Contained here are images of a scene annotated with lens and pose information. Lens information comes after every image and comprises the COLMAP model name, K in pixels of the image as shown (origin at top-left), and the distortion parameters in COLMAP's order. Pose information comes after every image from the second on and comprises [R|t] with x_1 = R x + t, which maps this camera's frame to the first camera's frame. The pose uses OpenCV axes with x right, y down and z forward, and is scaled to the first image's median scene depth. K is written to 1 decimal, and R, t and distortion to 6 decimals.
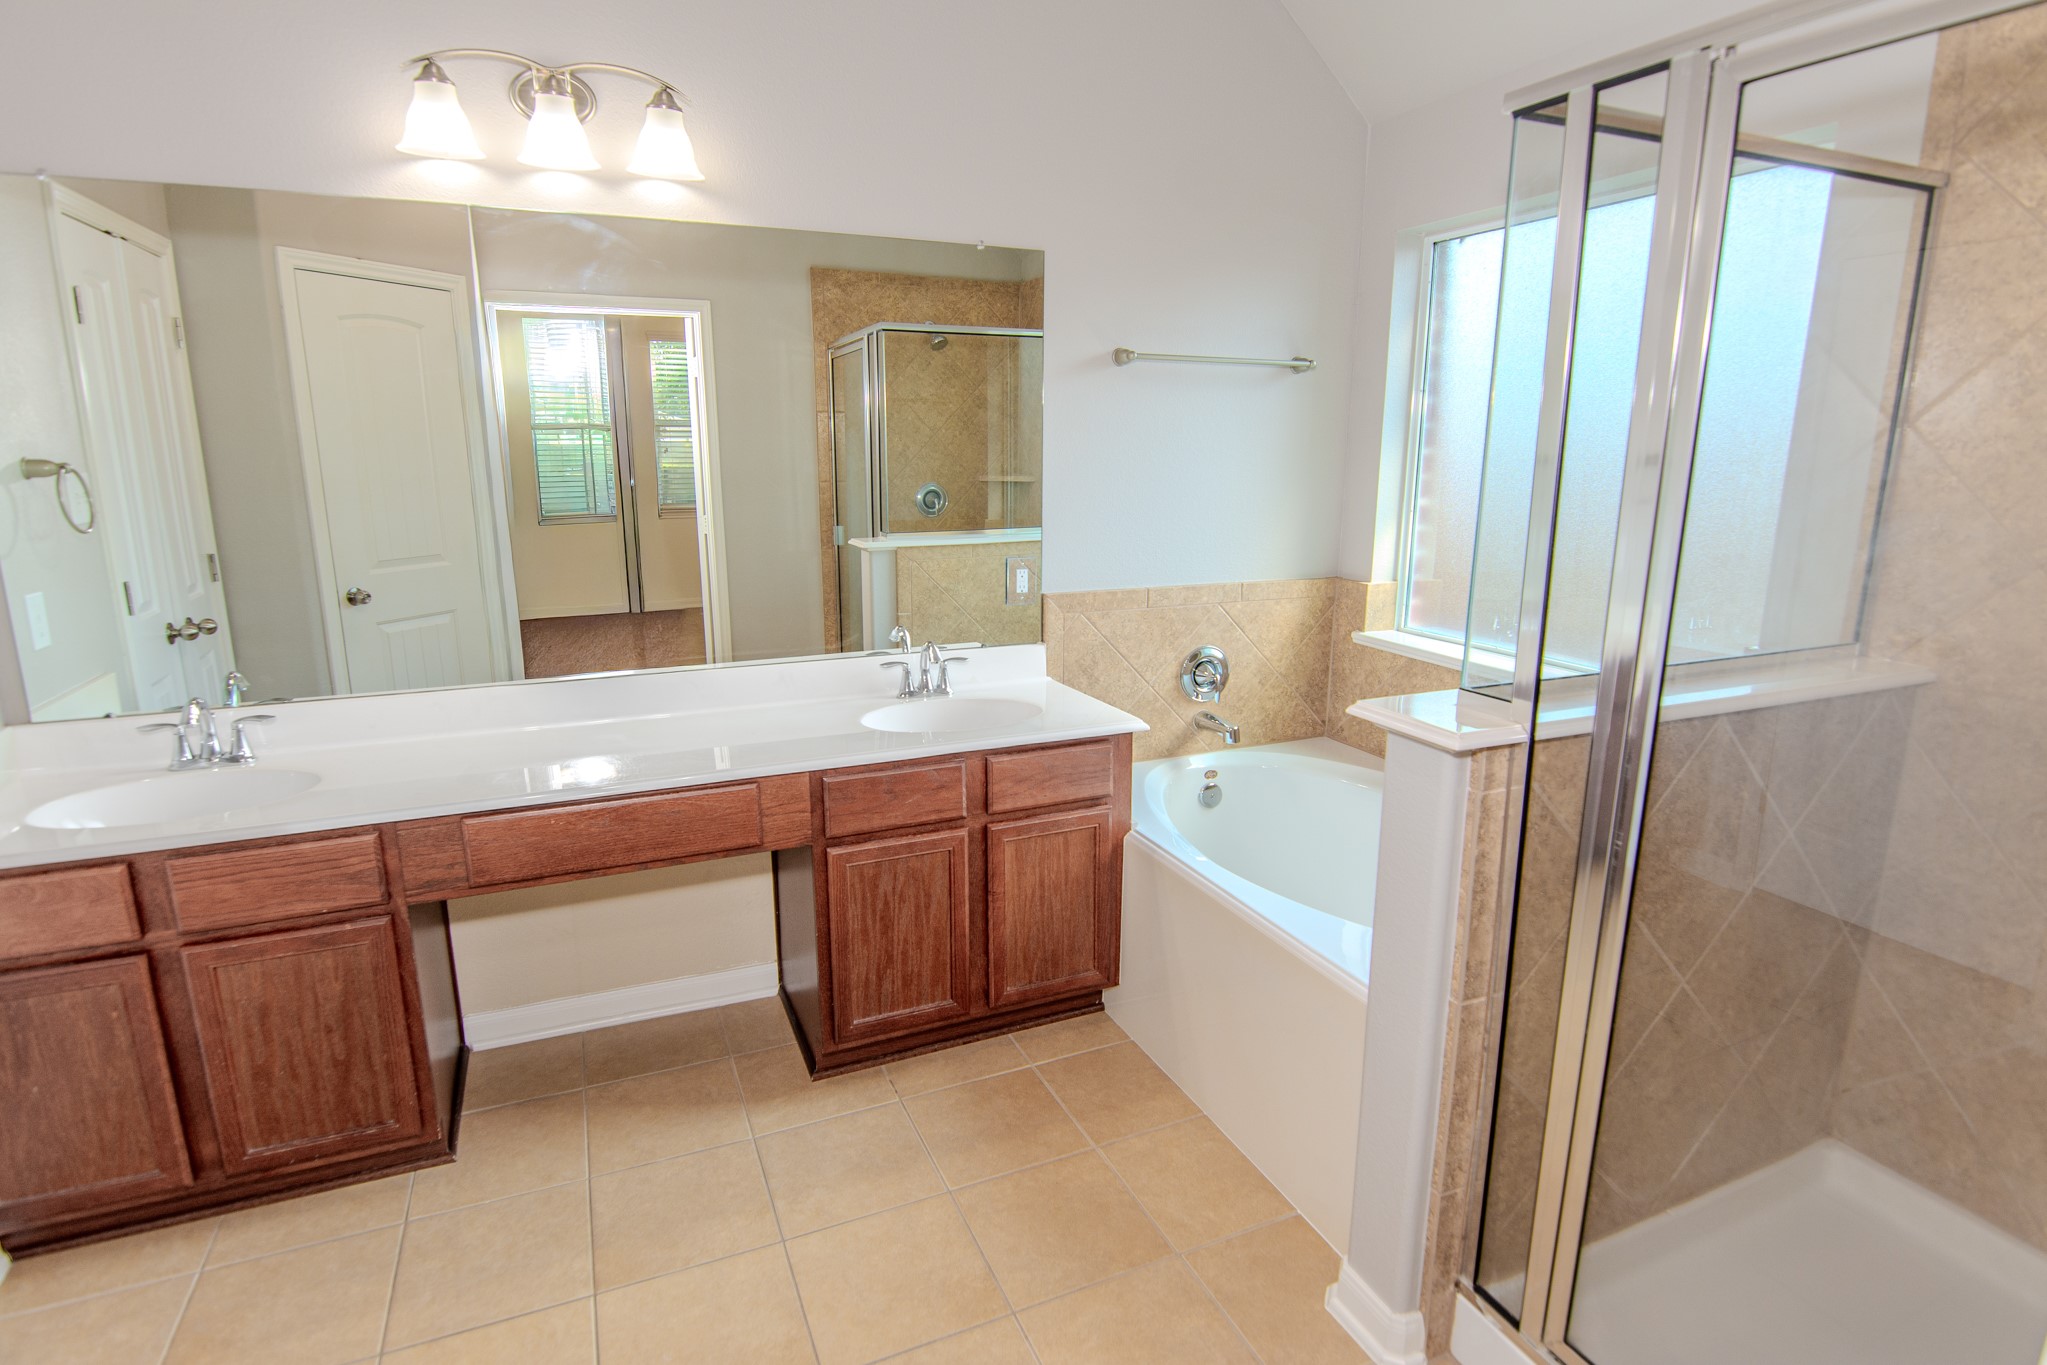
lens RADIAL K [[994.6, 0, 1045.6], [0, 994.6, 676.3], [0, 0, 1]] dist [0.001687, -0.012036]
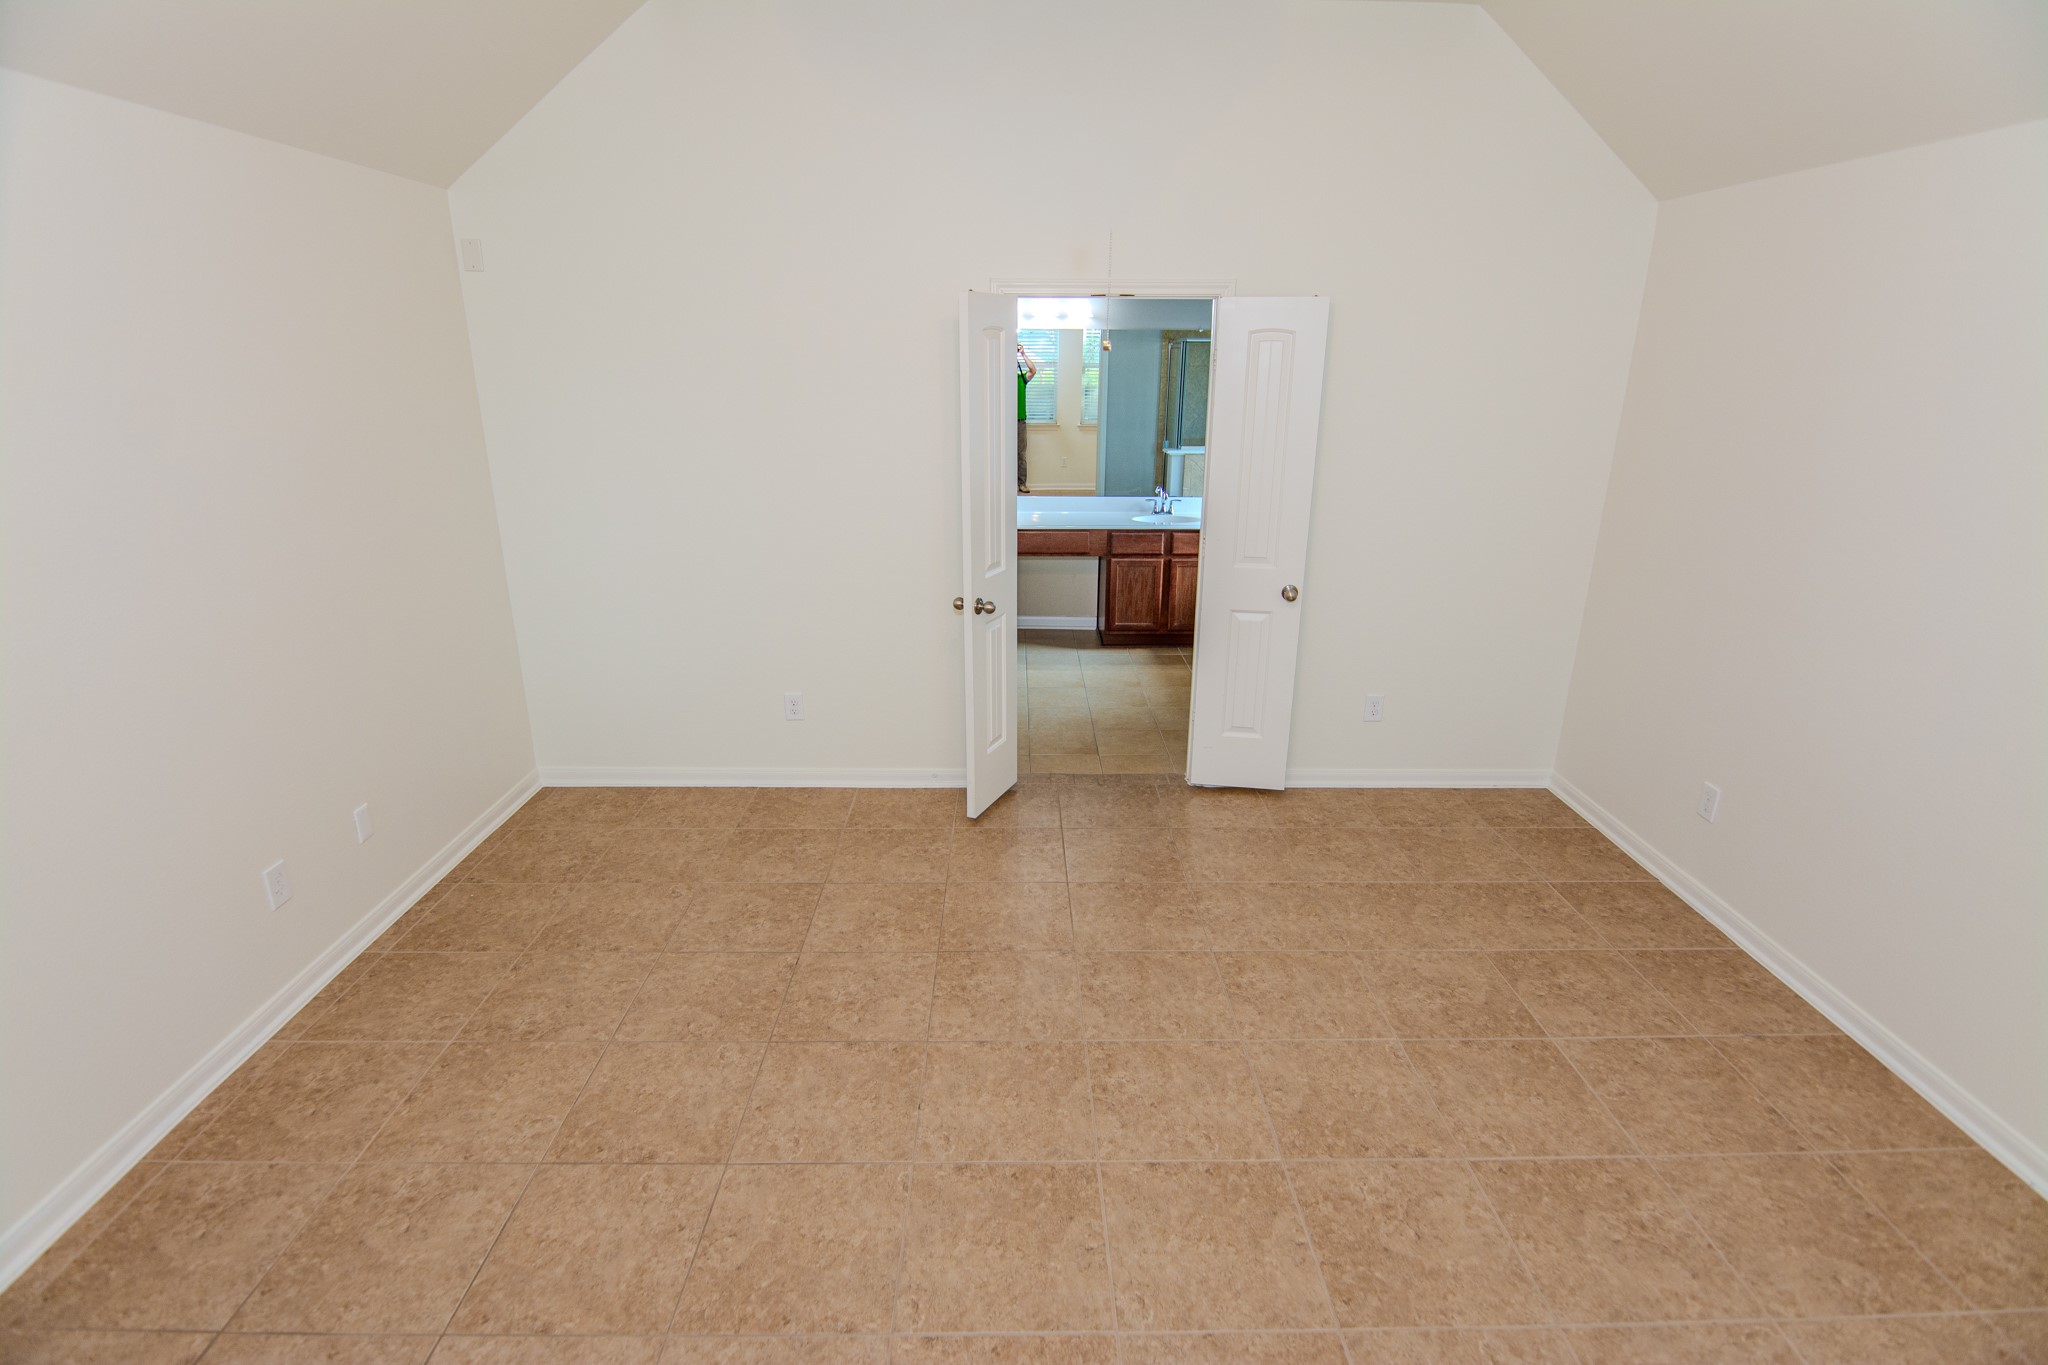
lens RADIAL K [[986.6, 0, 1031.7], [0, 986.6, 678.7], [0, 0, 1]] dist [-0.003760, -0.011411]
pose [[0.914384, 0.125640, -0.384860, 0.608554], [-0.089427, 0.989826, 0.110666, 0.191774], [0.394848, -0.066774, 0.916317, -1.479661]]
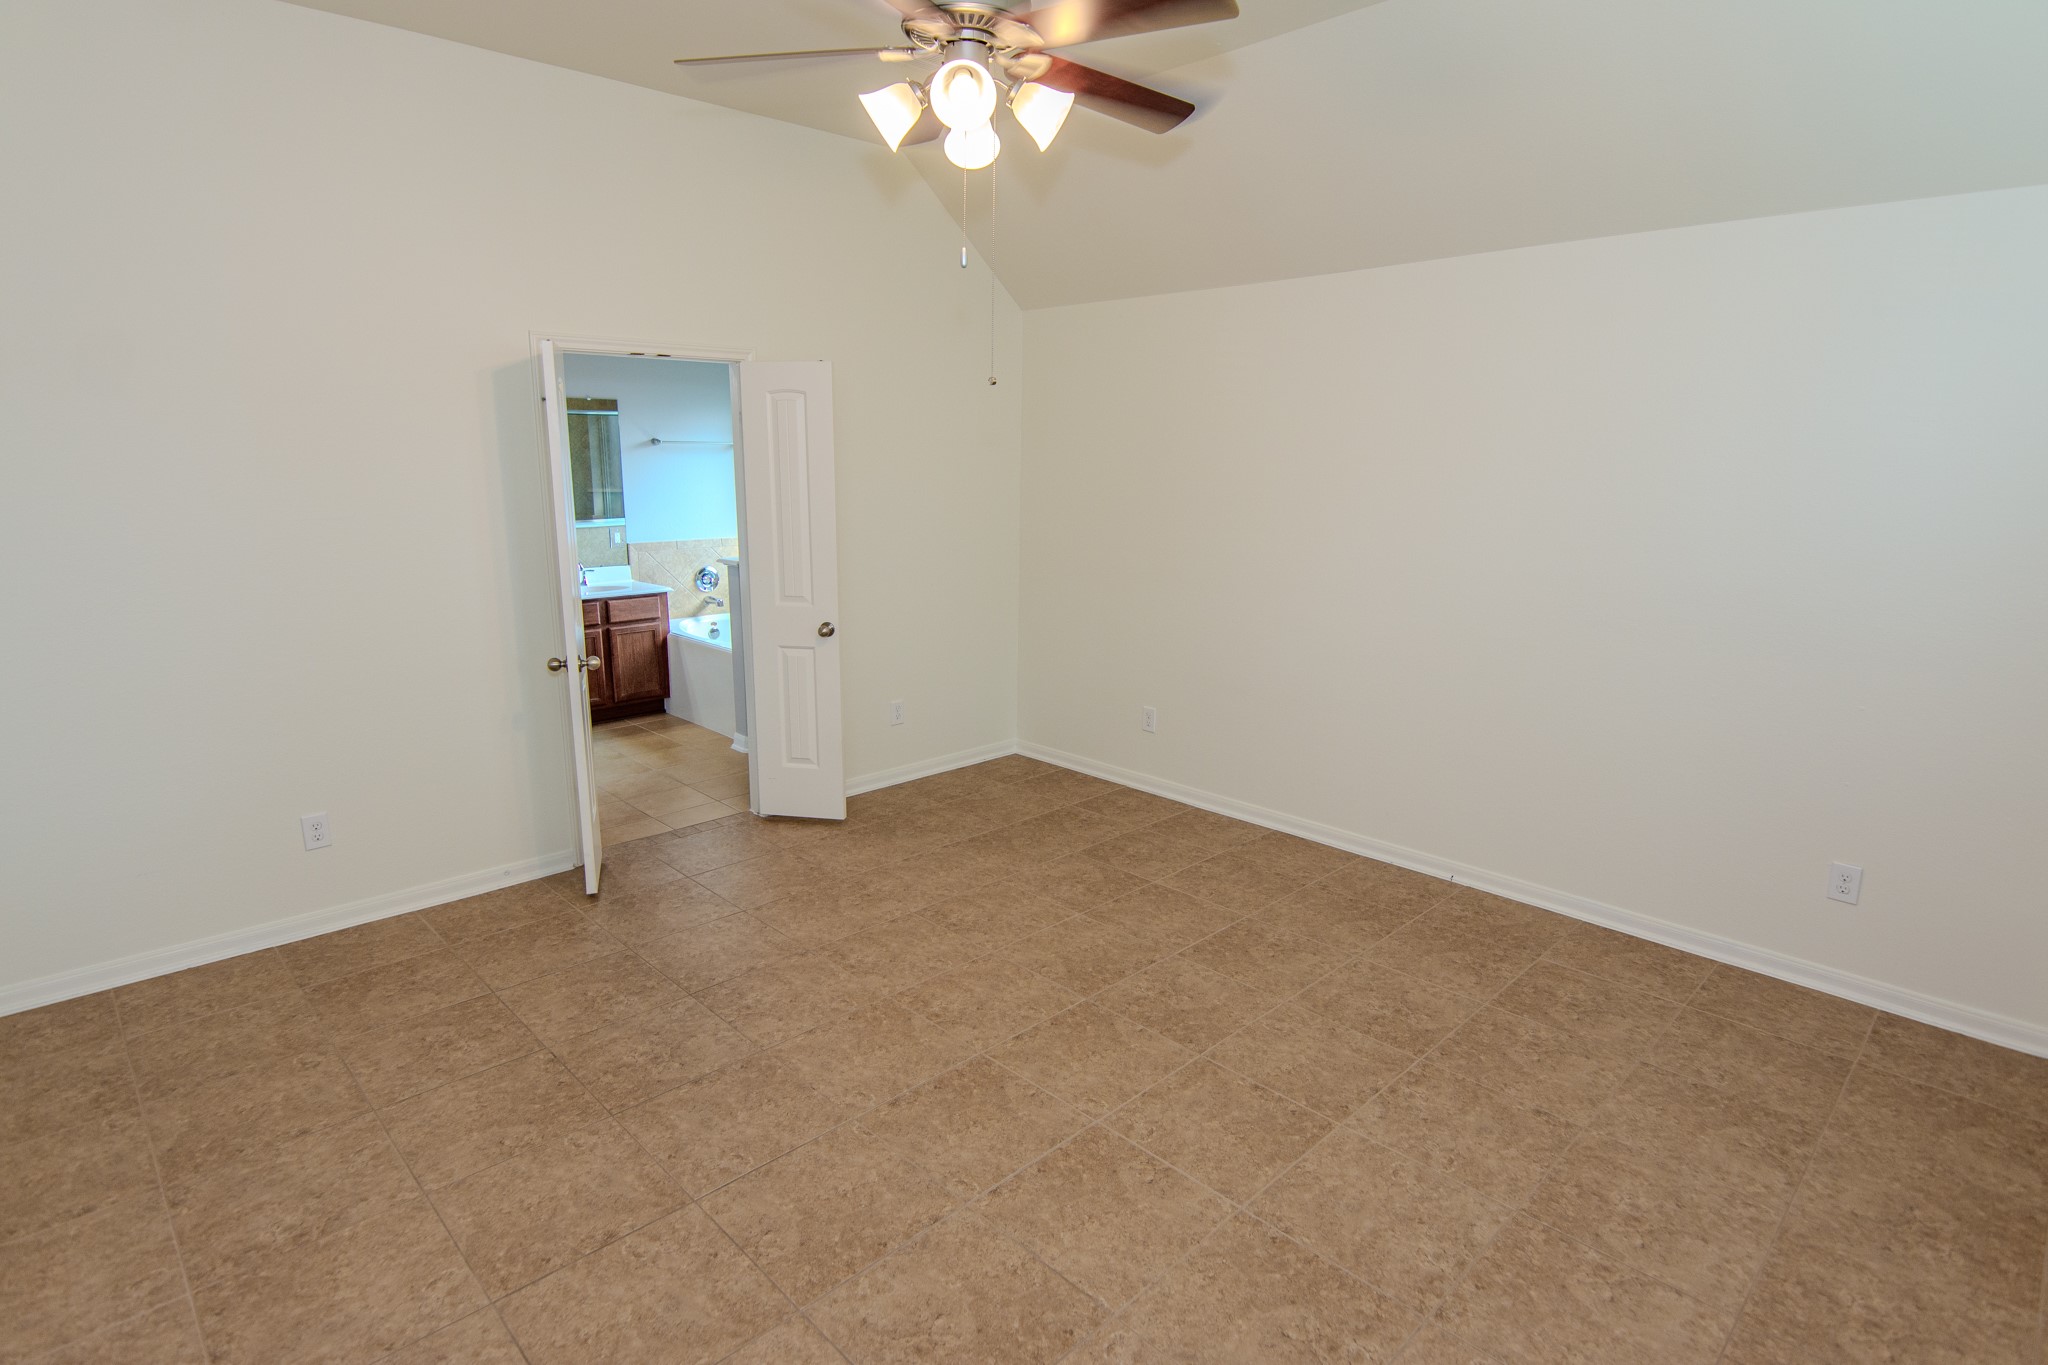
lens RADIAL K [[1047.7, 0, 1016.2], [0, 1047.7, 681.6], [0, 0, 1]] dist [0.000461, -0.016852]
pose [[0.945220, -0.070586, 0.318712, 0.059649], [0.071529, 0.997400, 0.008759, 0.312908], [-0.318501, 0.014518, 0.947811, -1.771672]]
